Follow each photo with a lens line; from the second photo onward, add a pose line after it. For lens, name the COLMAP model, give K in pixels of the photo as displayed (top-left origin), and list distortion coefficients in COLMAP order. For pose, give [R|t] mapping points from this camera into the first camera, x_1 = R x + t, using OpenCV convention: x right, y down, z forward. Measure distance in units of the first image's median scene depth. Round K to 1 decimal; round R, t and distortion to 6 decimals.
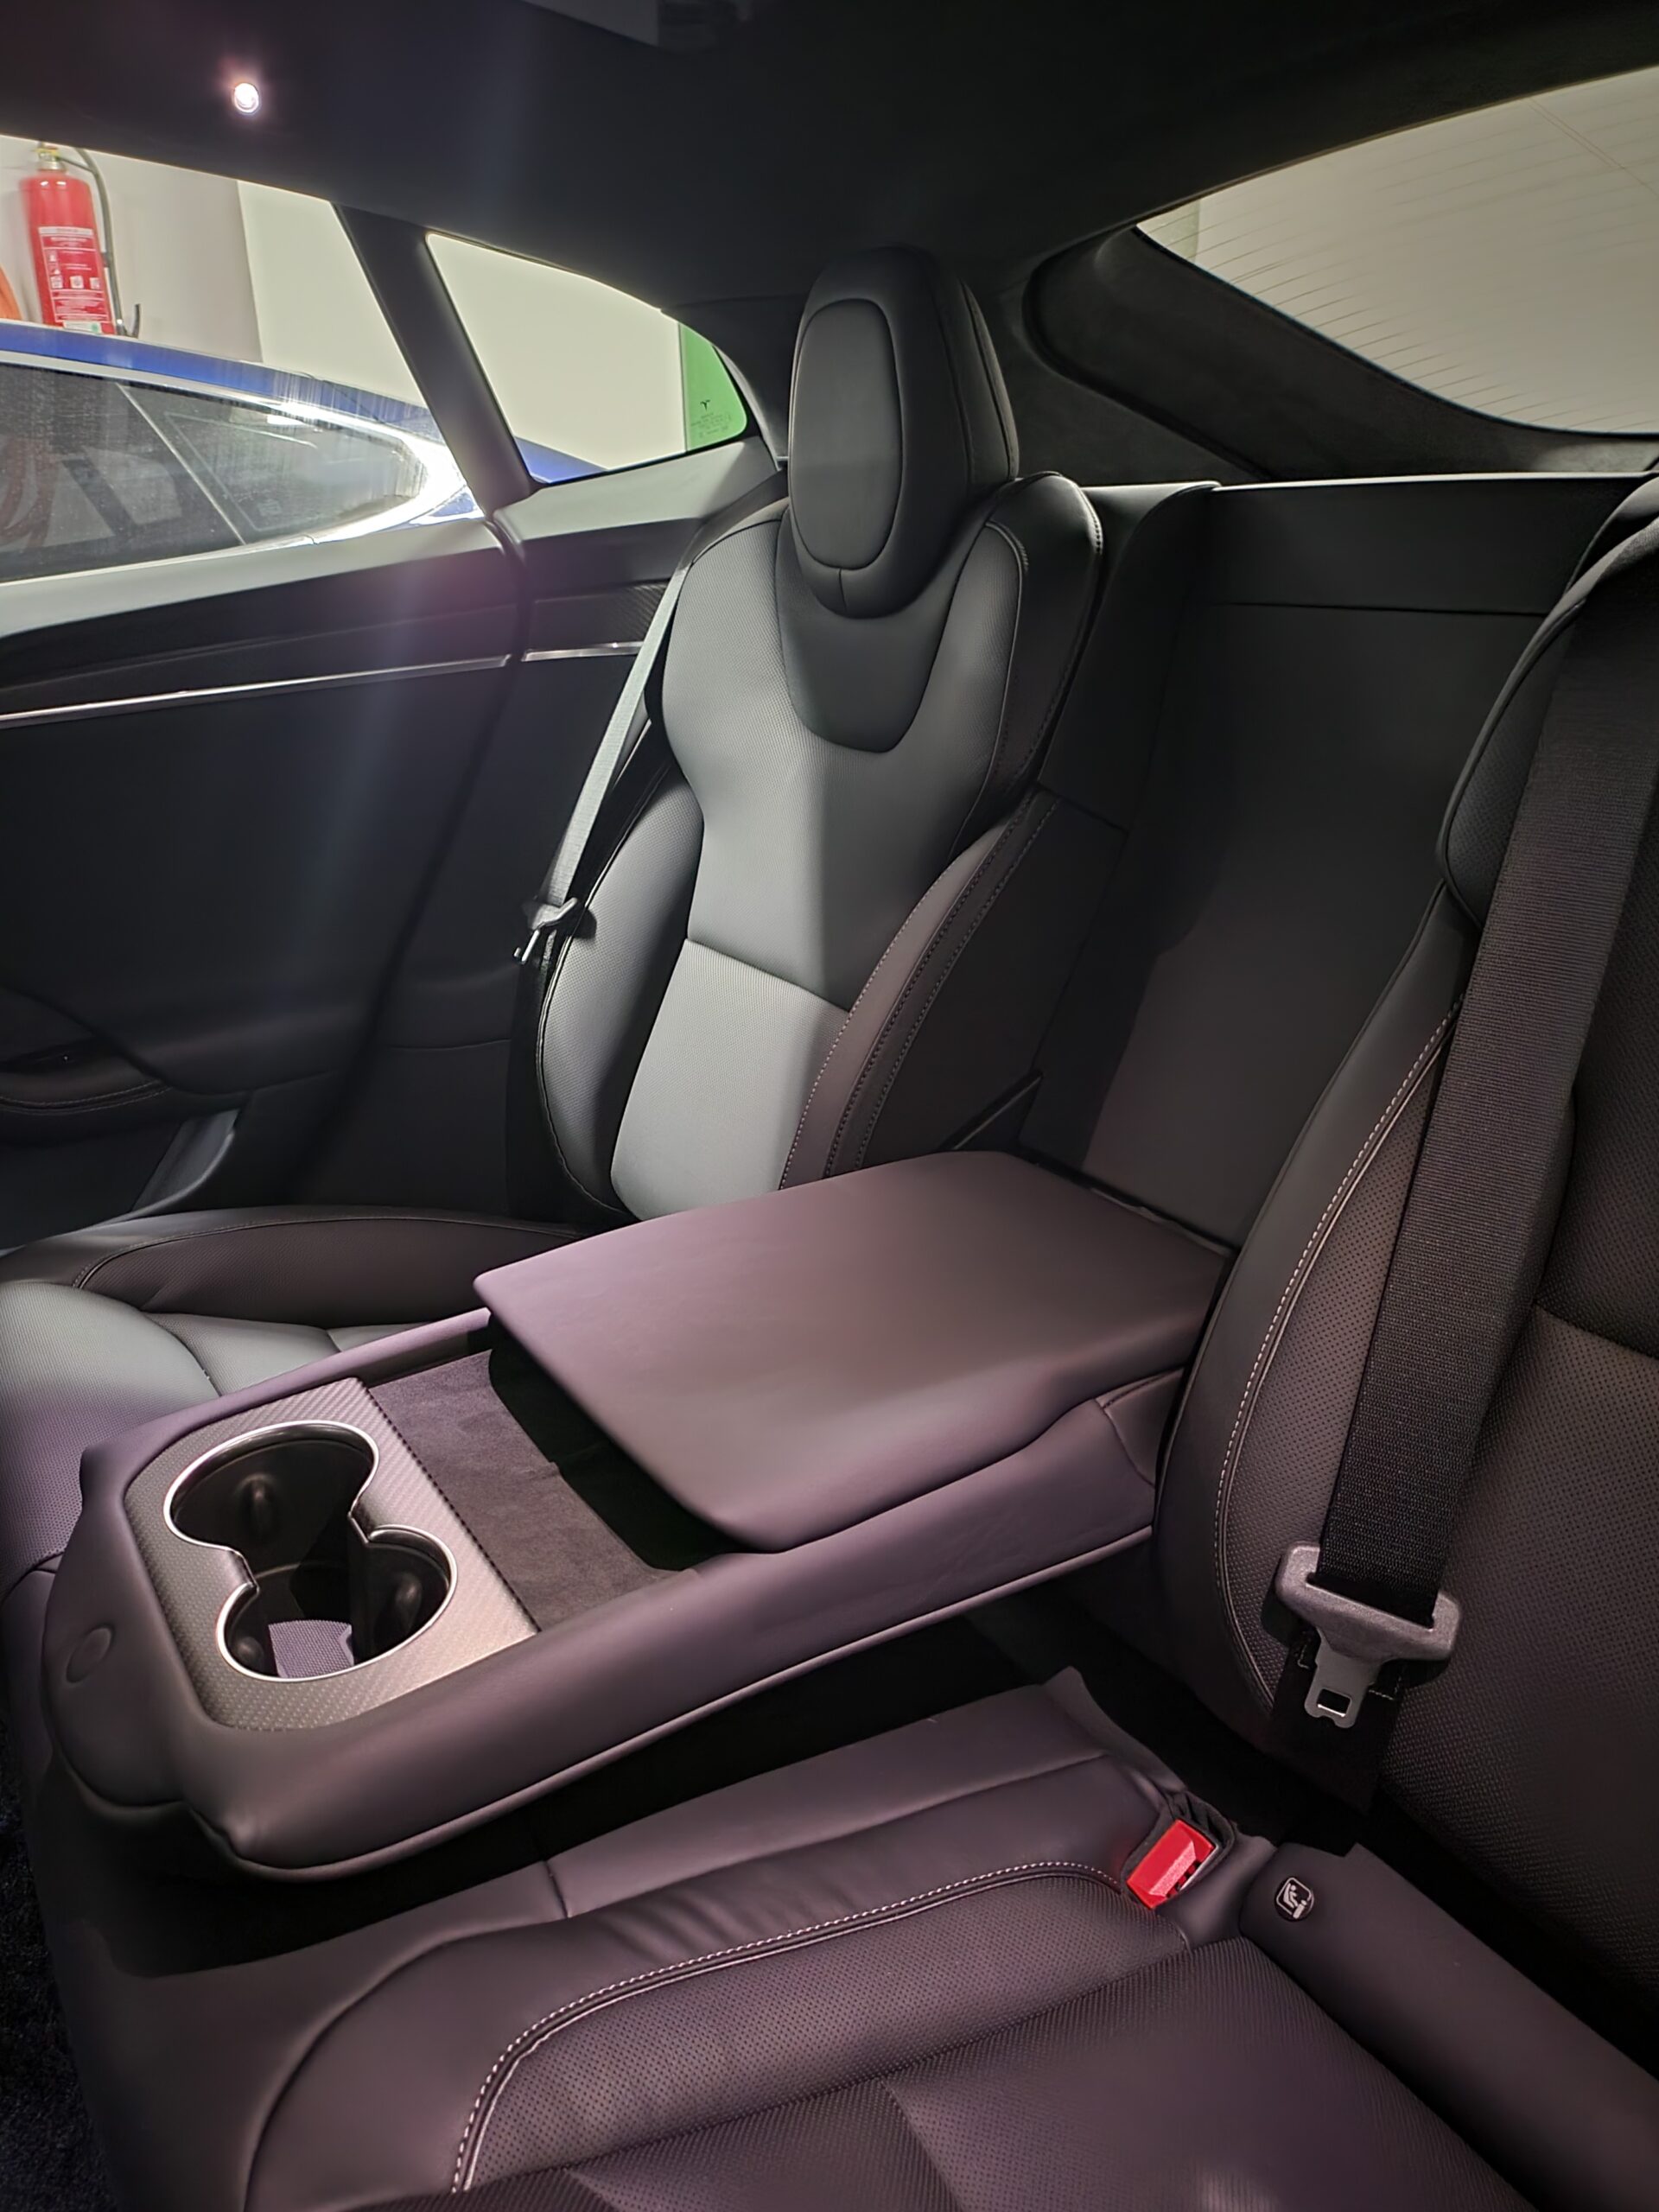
lens RADIAL K [[1558.4, 0, 825.1], [0, 1558.4, 1106.9], [0, 0, 1]] dist [0.054229, -0.056273]
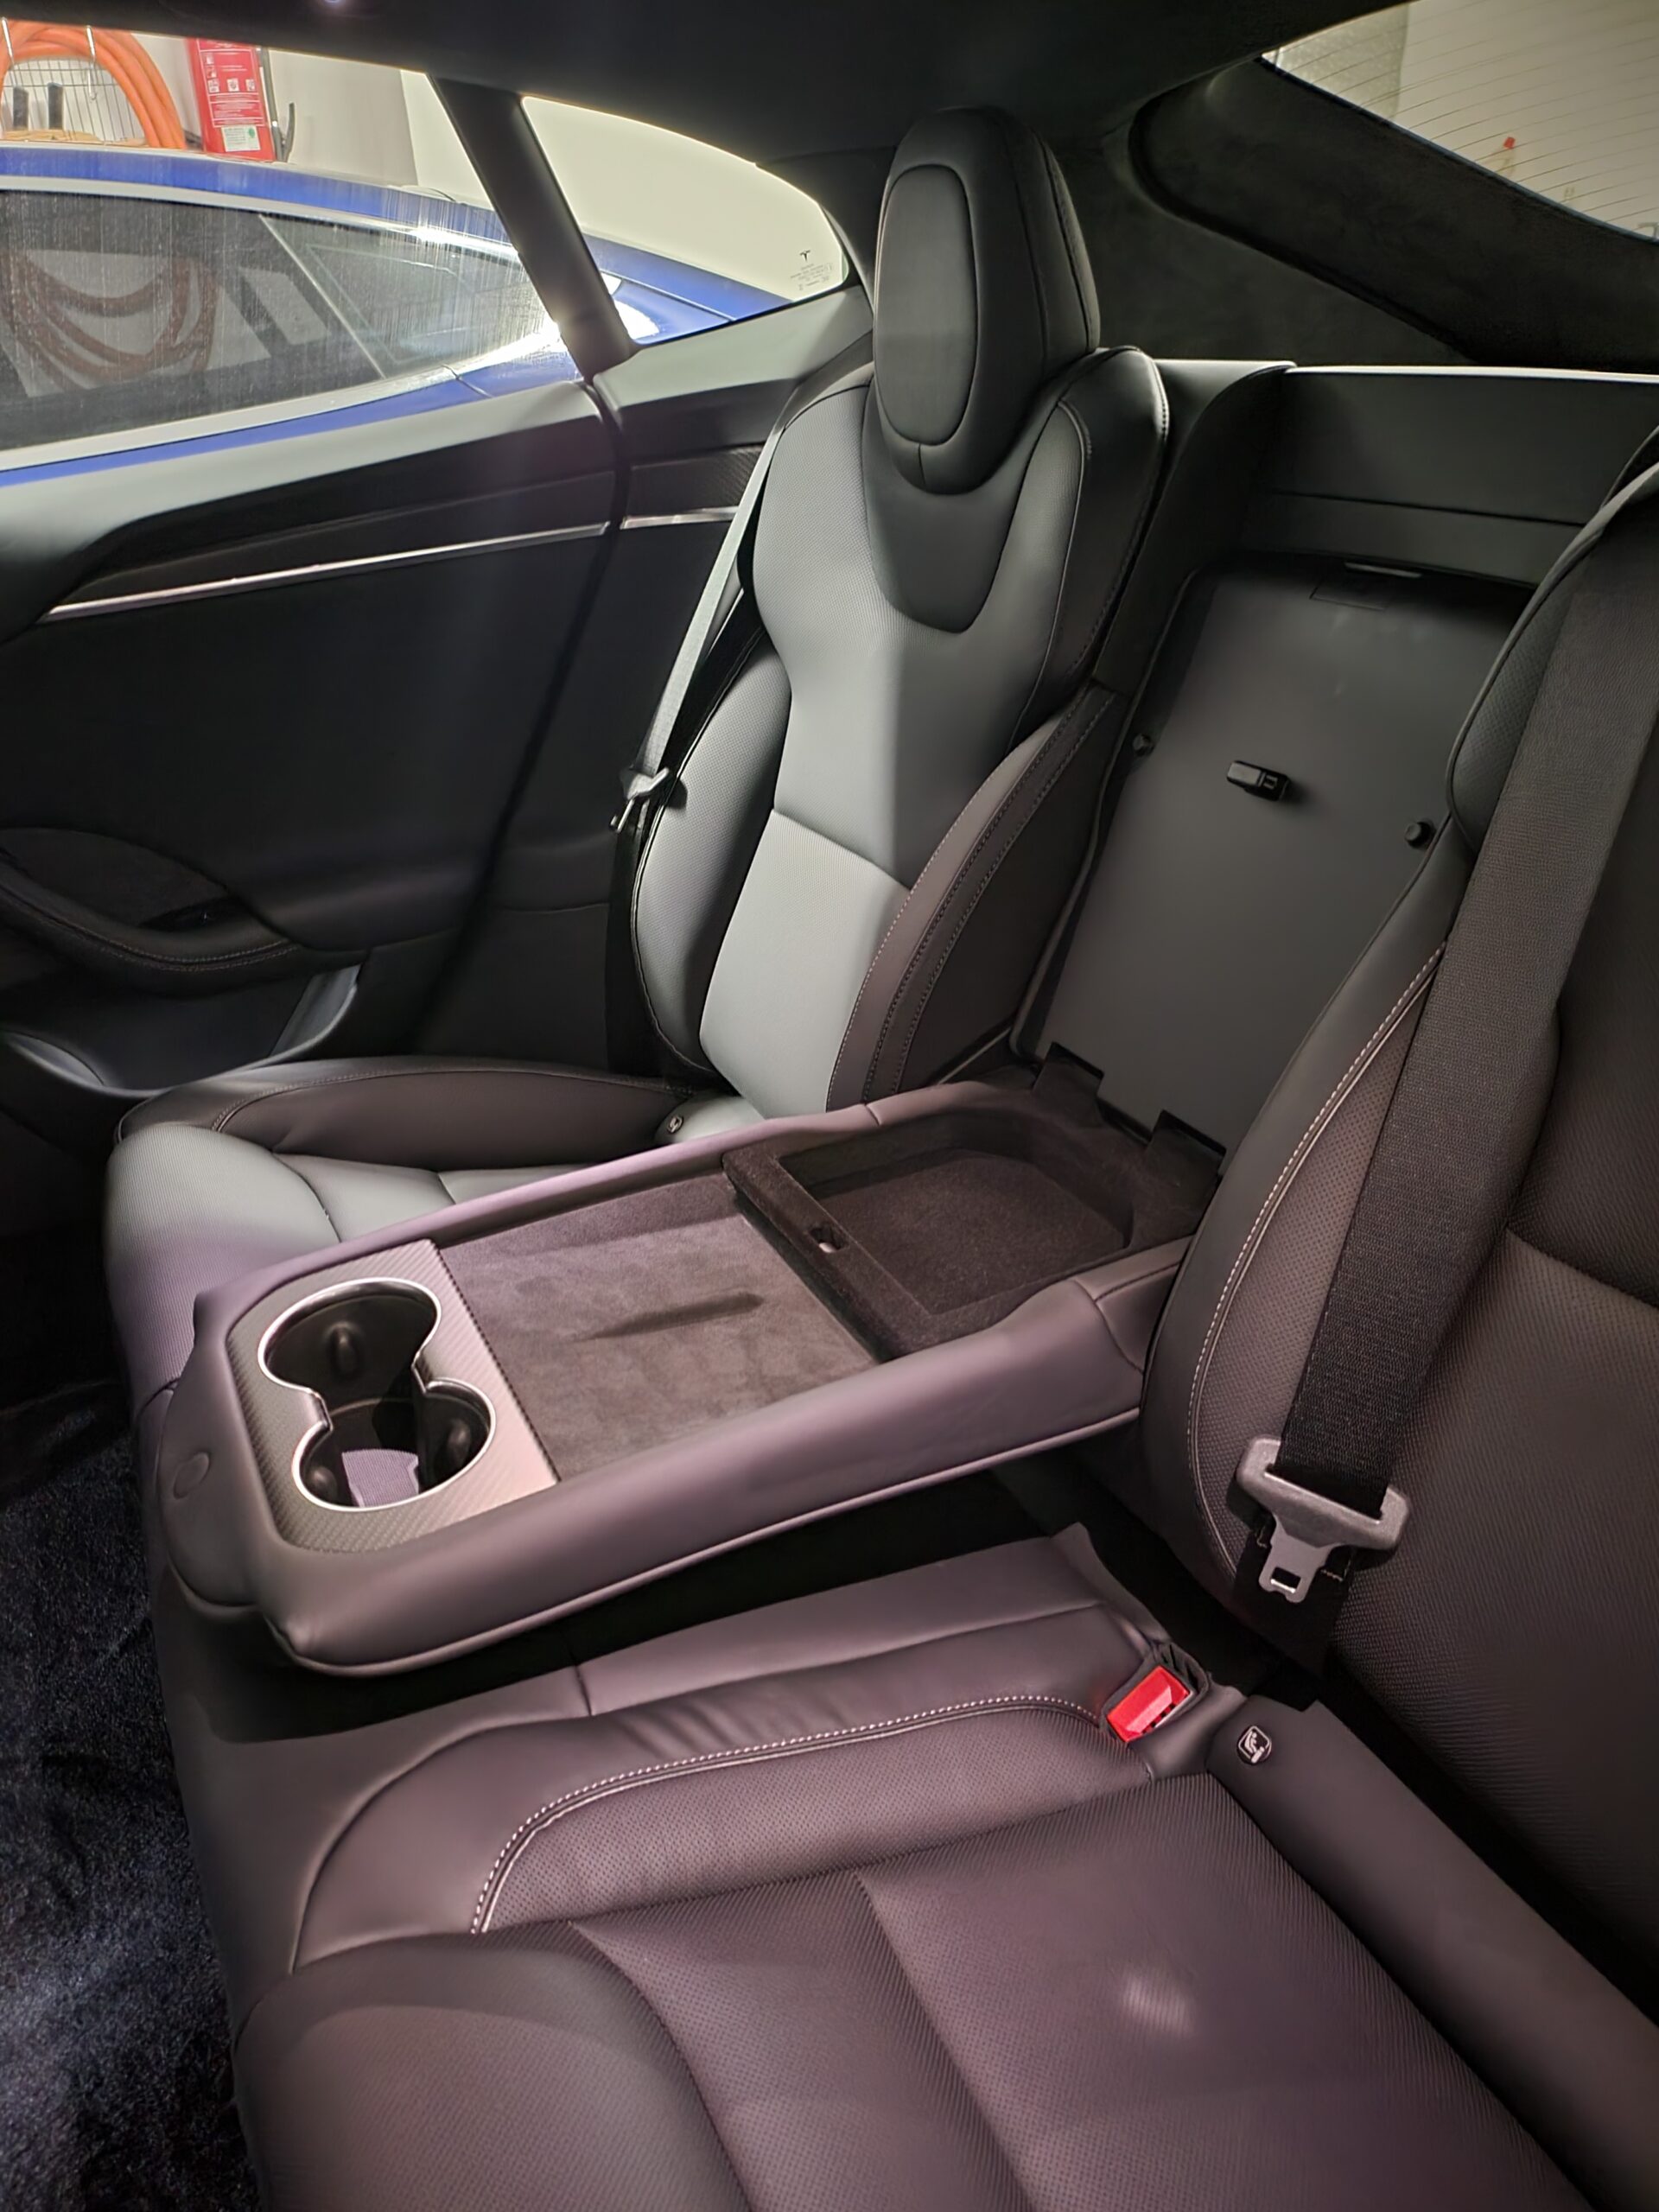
lens RADIAL K [[1558.4, 0, 812.1], [0, 1558.4, 1100.9], [0, 0, 1]] dist [0.054229, -0.056273]
pose [[0.993531, 0.030832, -0.109296, 0.071968], [-0.018099, 0.993127, 0.115630, -0.047201], [0.112110, -0.112904, 0.987261, -0.047915]]
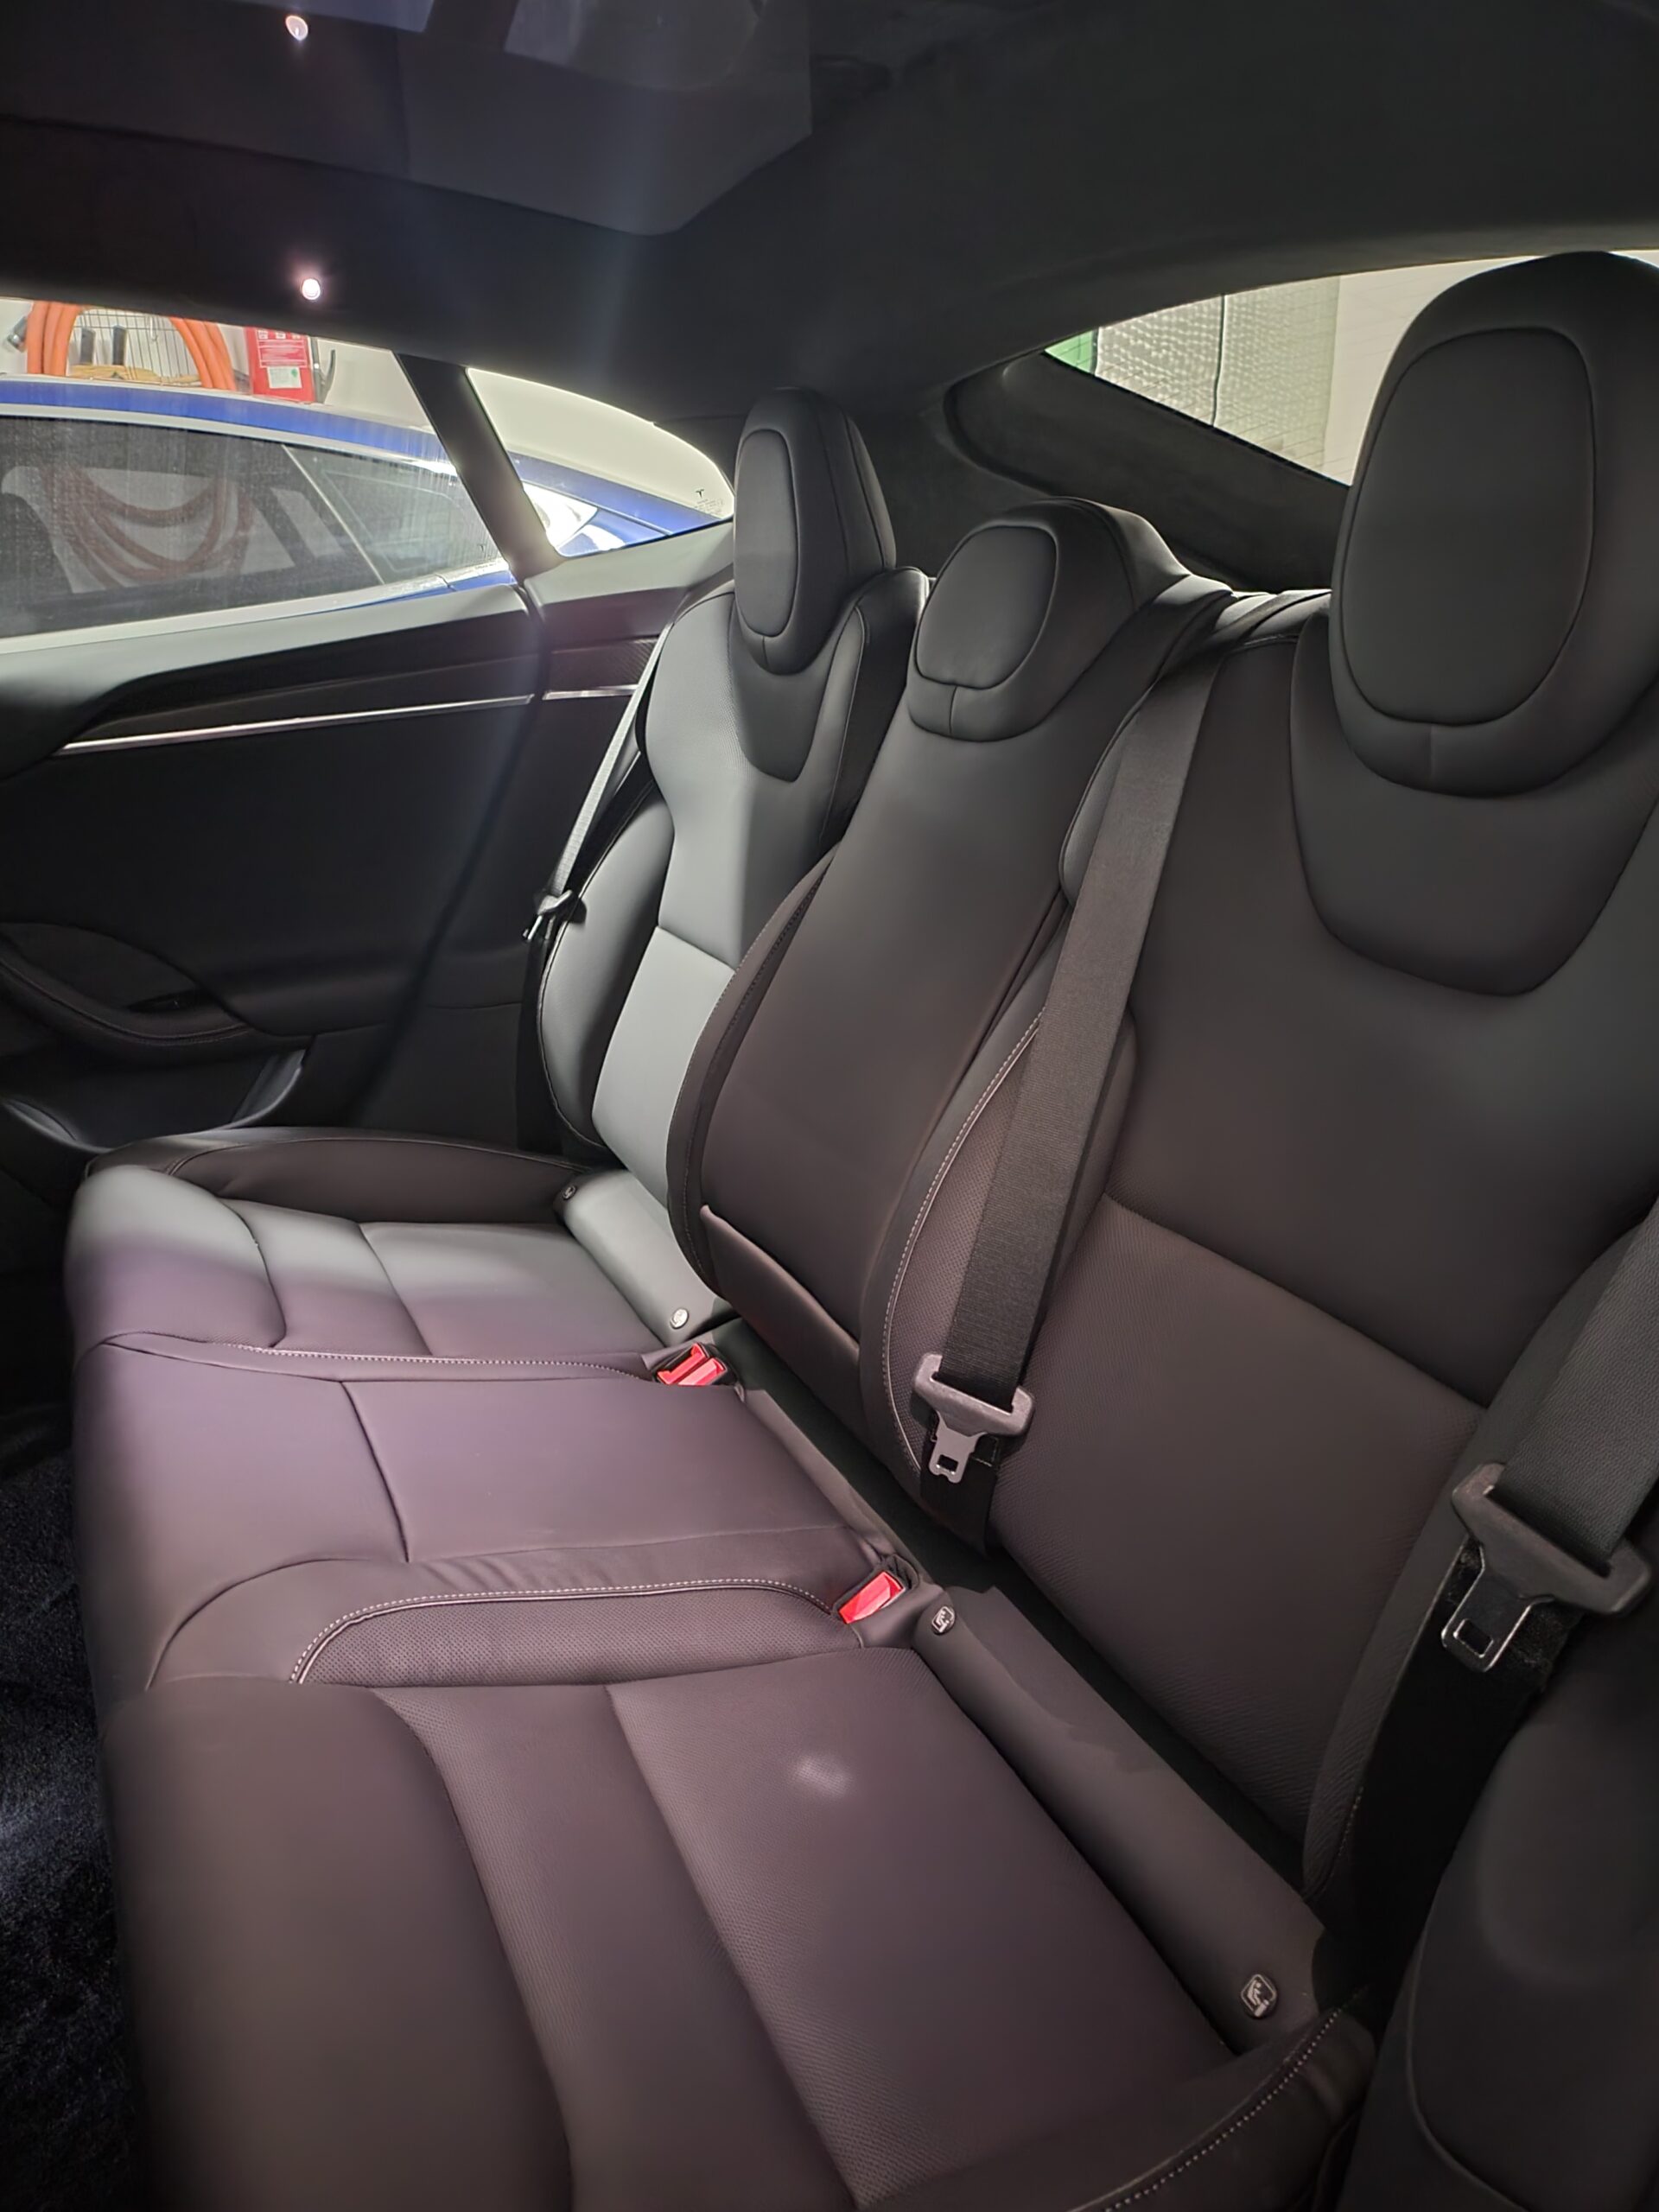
lens RADIAL K [[1558.4, 0, 818.3], [0, 1558.4, 1109.5], [0, 0, 1]] dist [0.054229, -0.056273]
pose [[0.992910, 0.044390, -0.110266, 0.235863], [-0.044972, 0.998984, -0.002798, 0.046101], [0.110030, 0.007737, 0.993898, -0.280351]]
